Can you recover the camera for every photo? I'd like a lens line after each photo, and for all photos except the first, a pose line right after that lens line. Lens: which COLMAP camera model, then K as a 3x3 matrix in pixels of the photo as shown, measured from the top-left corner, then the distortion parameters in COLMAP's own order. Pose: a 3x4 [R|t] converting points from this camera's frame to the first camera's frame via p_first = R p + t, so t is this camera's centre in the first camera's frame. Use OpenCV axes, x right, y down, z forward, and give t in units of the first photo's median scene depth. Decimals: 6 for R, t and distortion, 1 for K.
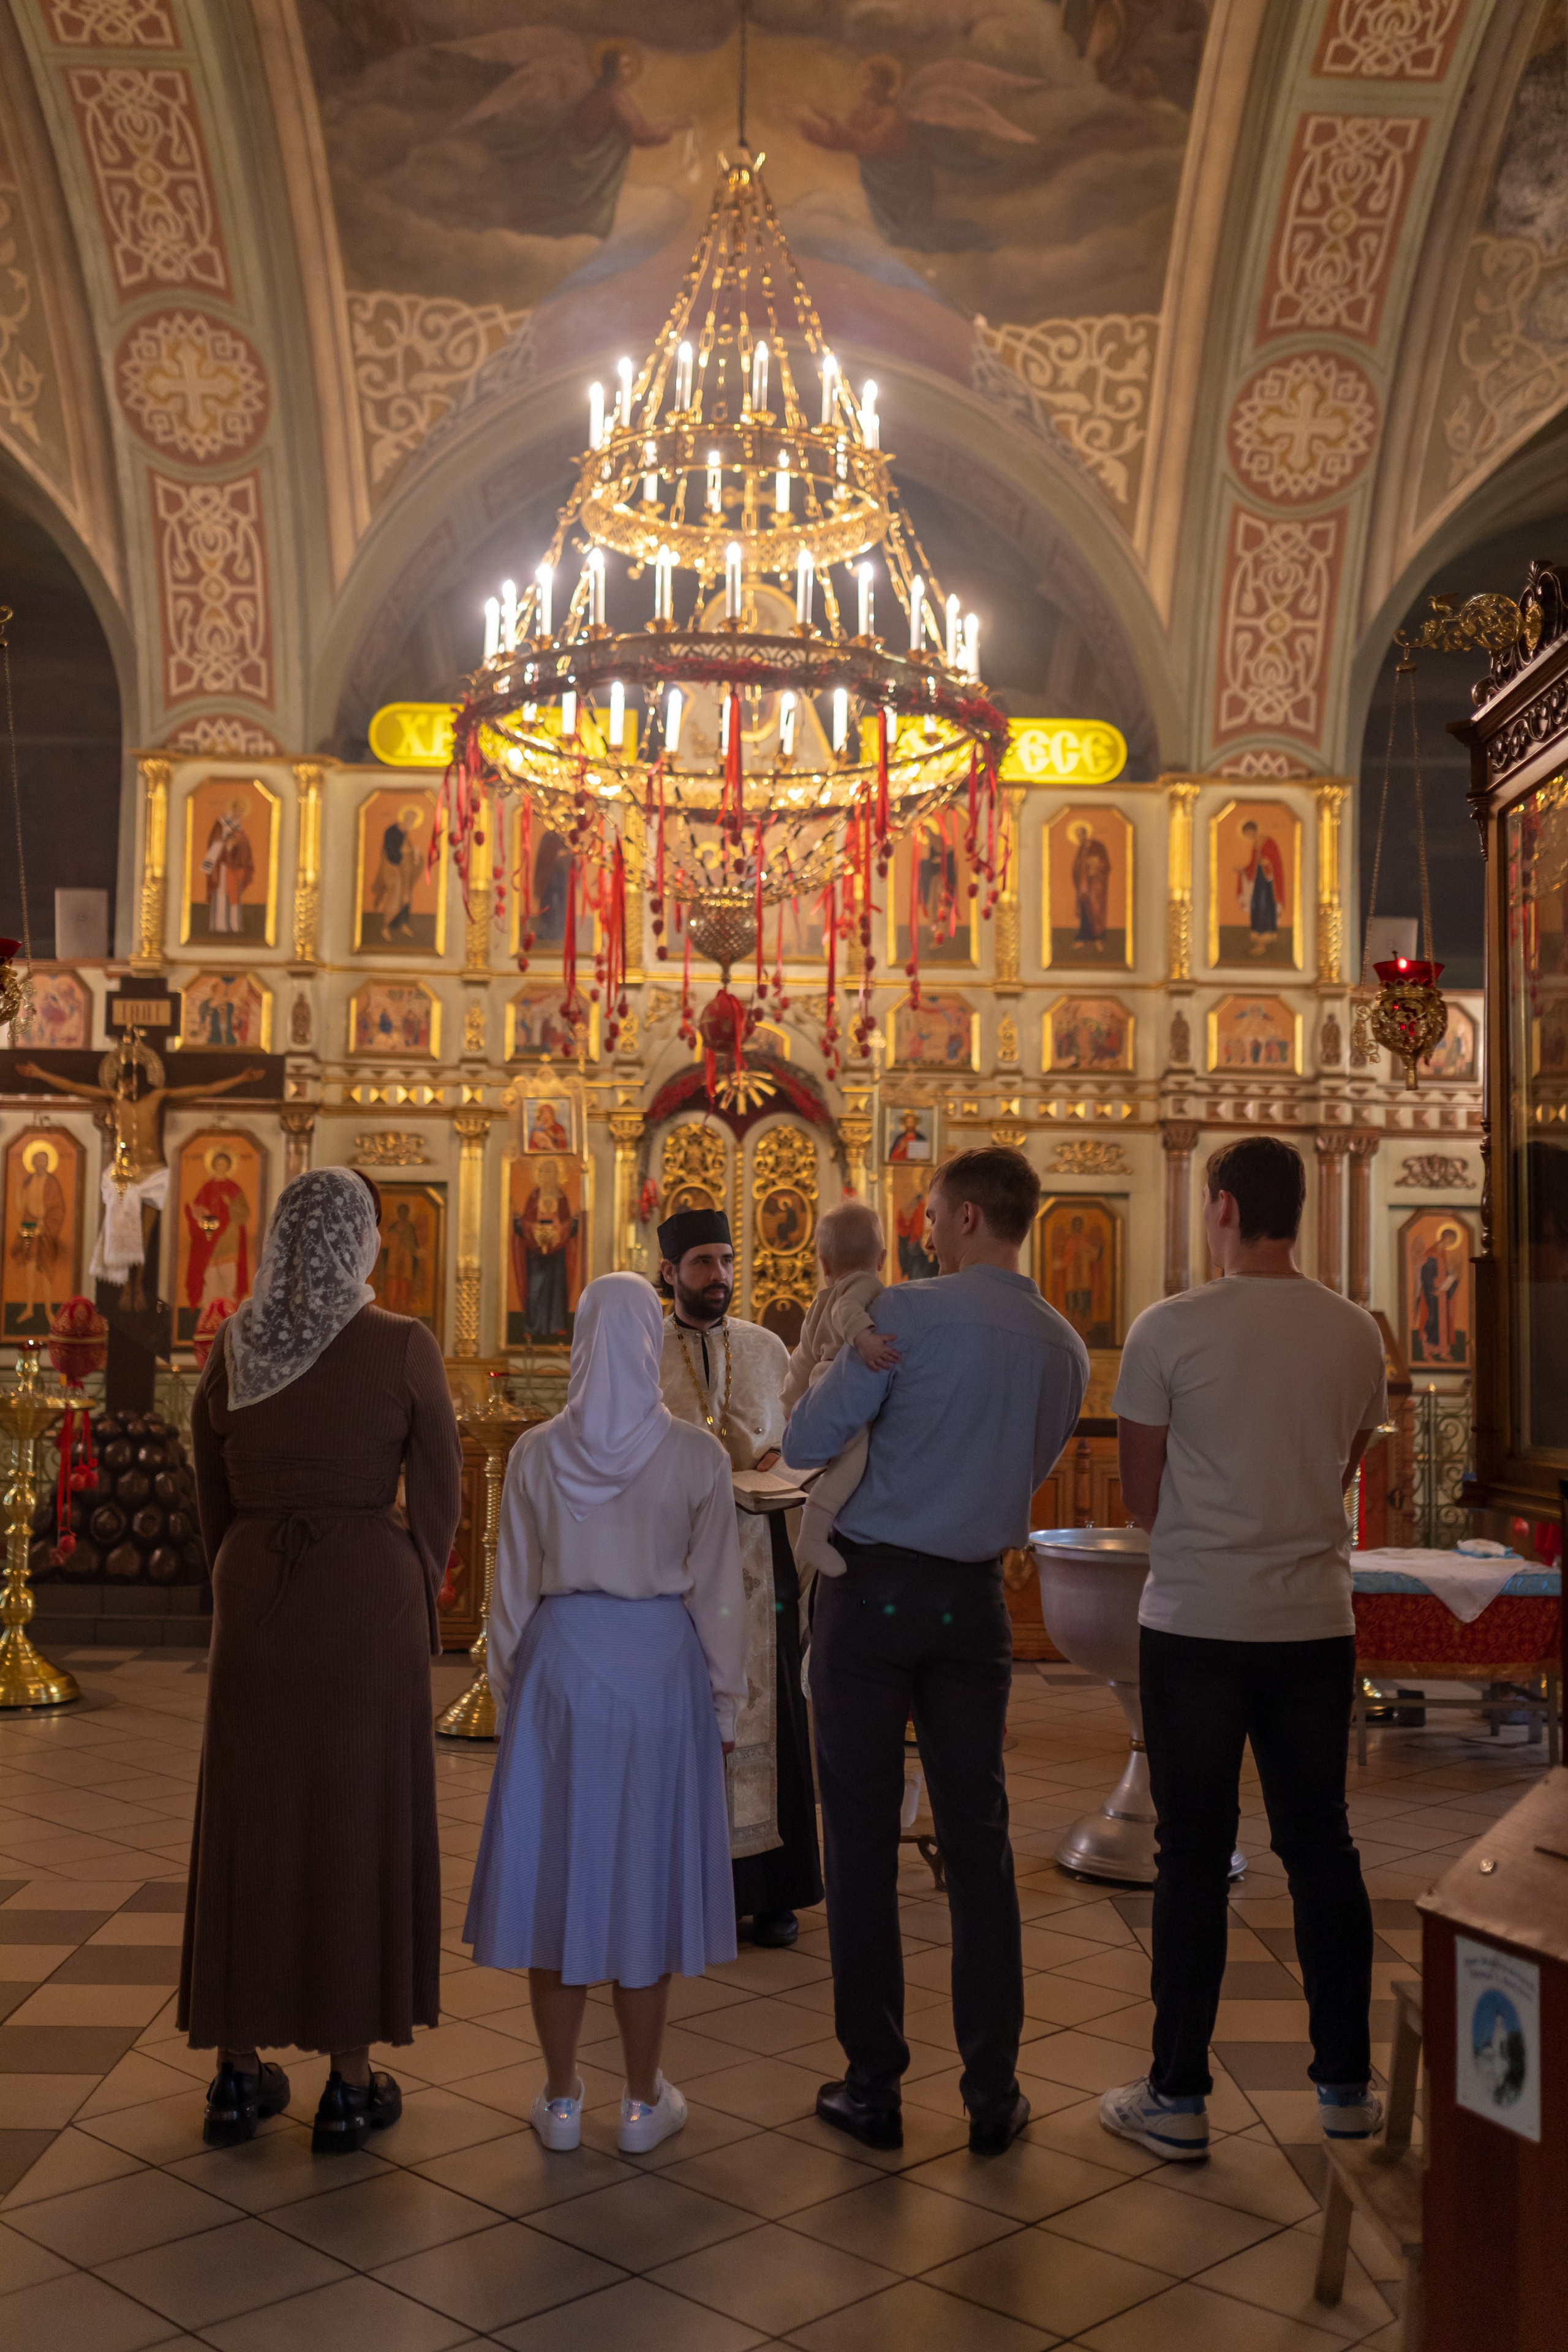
lens RADIAL K [[2388.1, 0, 784.0], [0, 2388.1, 1176.0], [0, 0, 1]] dist [-0.004066, -0.007211]
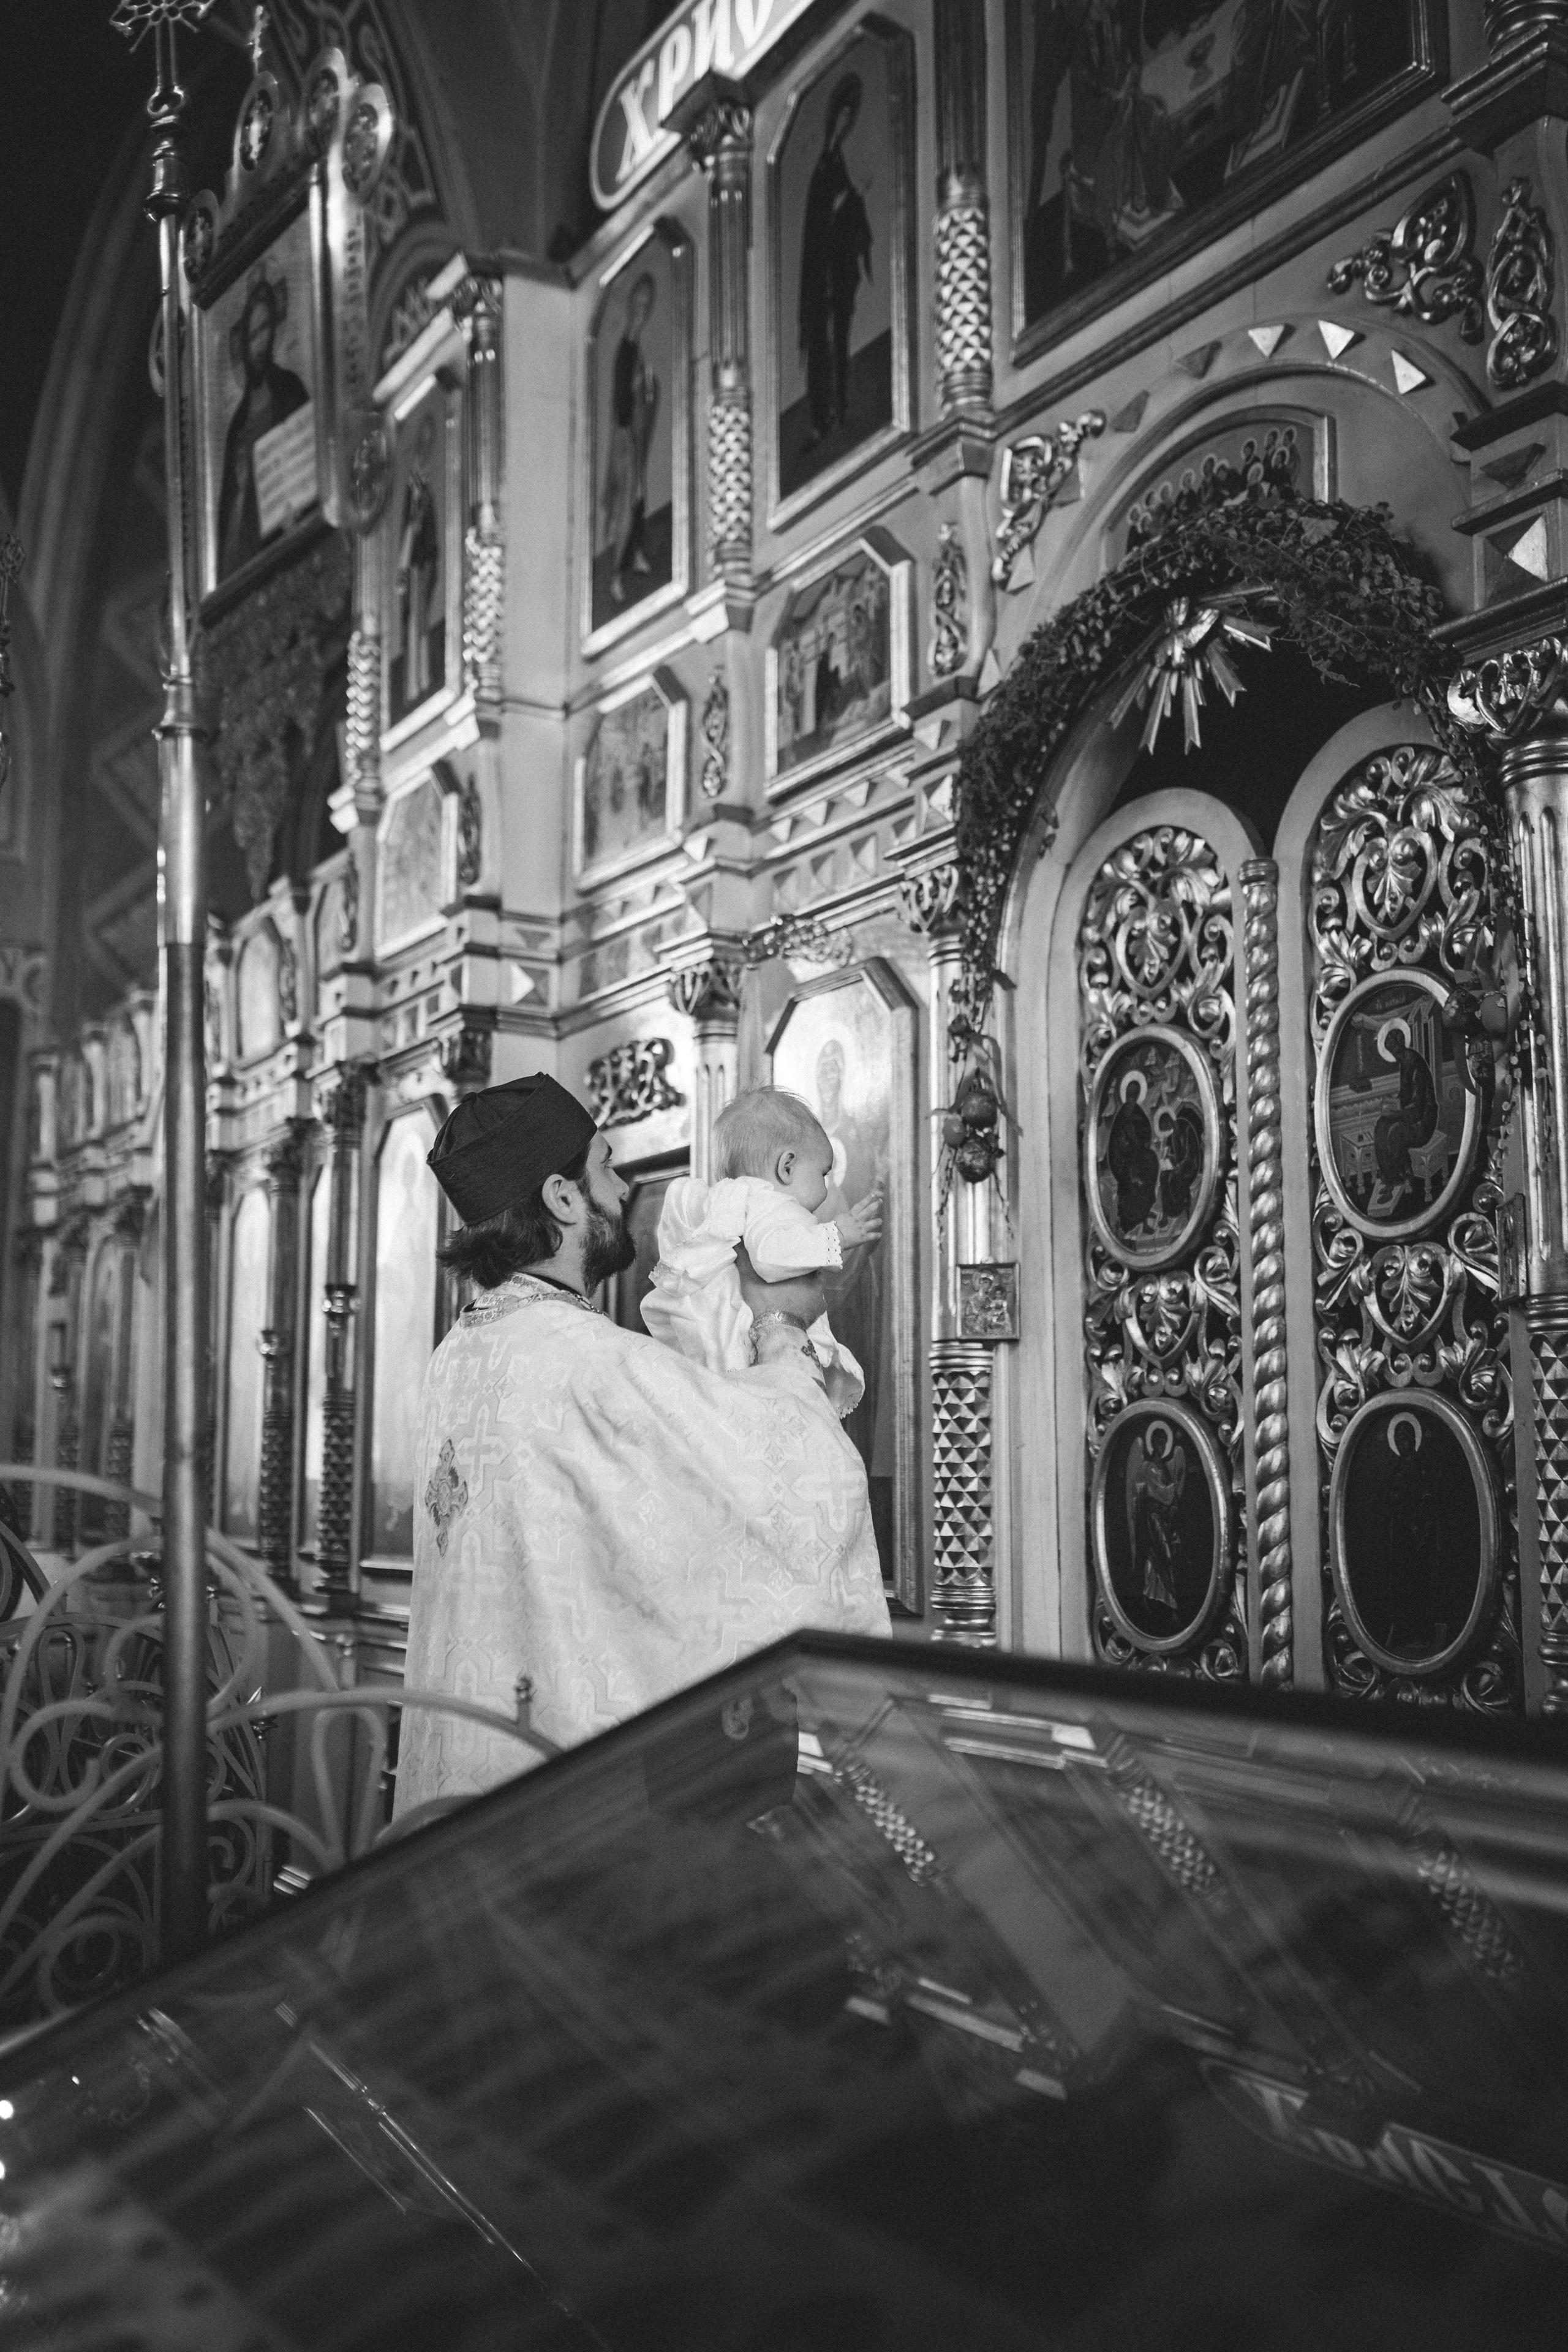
lens RADIAL K [[2232.7, 0, 783.1], [0, 2232.7, 1204.3], [0, 0, 1]] dist [-0.003023, 0.016370]
pose [[0.492233, -0.125681, -0.861343, 0.174865], [0.063113, 0.992070, -0.108688, 0.051679], [0.868172, -0.000862, 0.496262, 0.824722]]
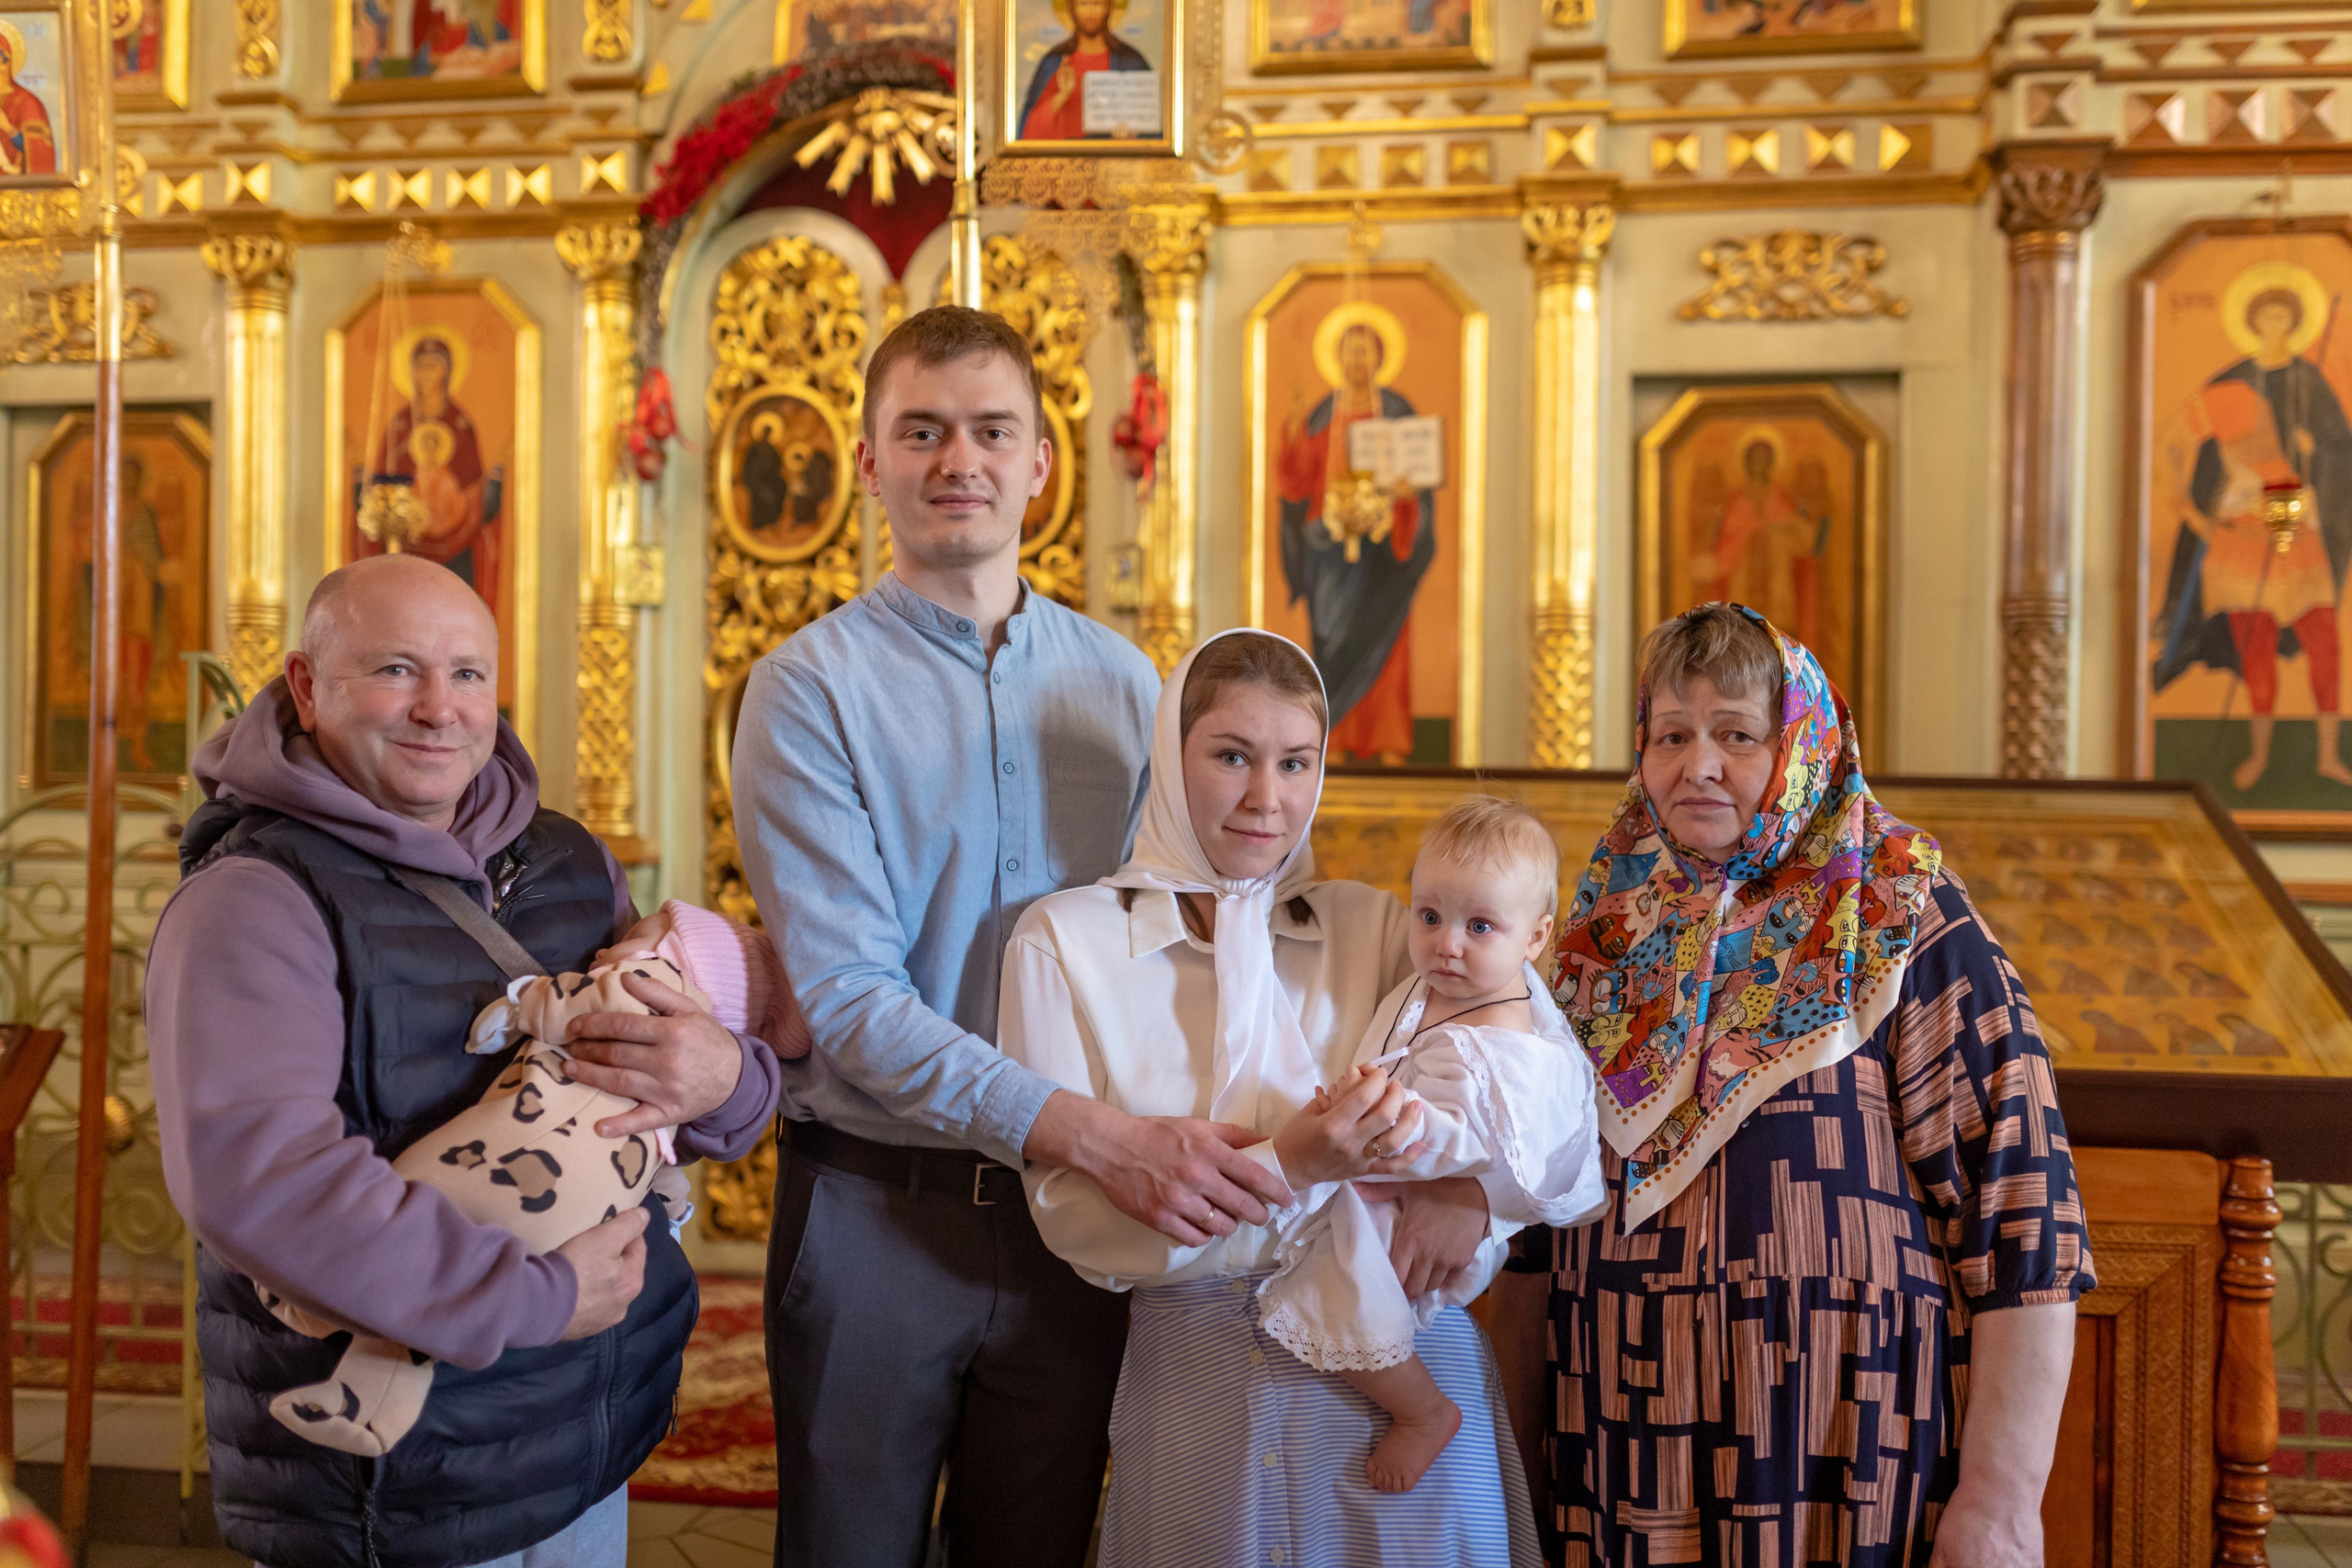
lens RADIAL K [[2271.8, 0, 1175.4], [0, 2271.8, 789.9], [0, 0, 1]] dist [-0.002079, 0.013829]
pose [[0.983344, -0.005565, -0.181671, 0.097335], [0.018199, 0.997523, 0.067951, 0.046478], [0.180843, -0.070125, 0.981009, 0.628883]]
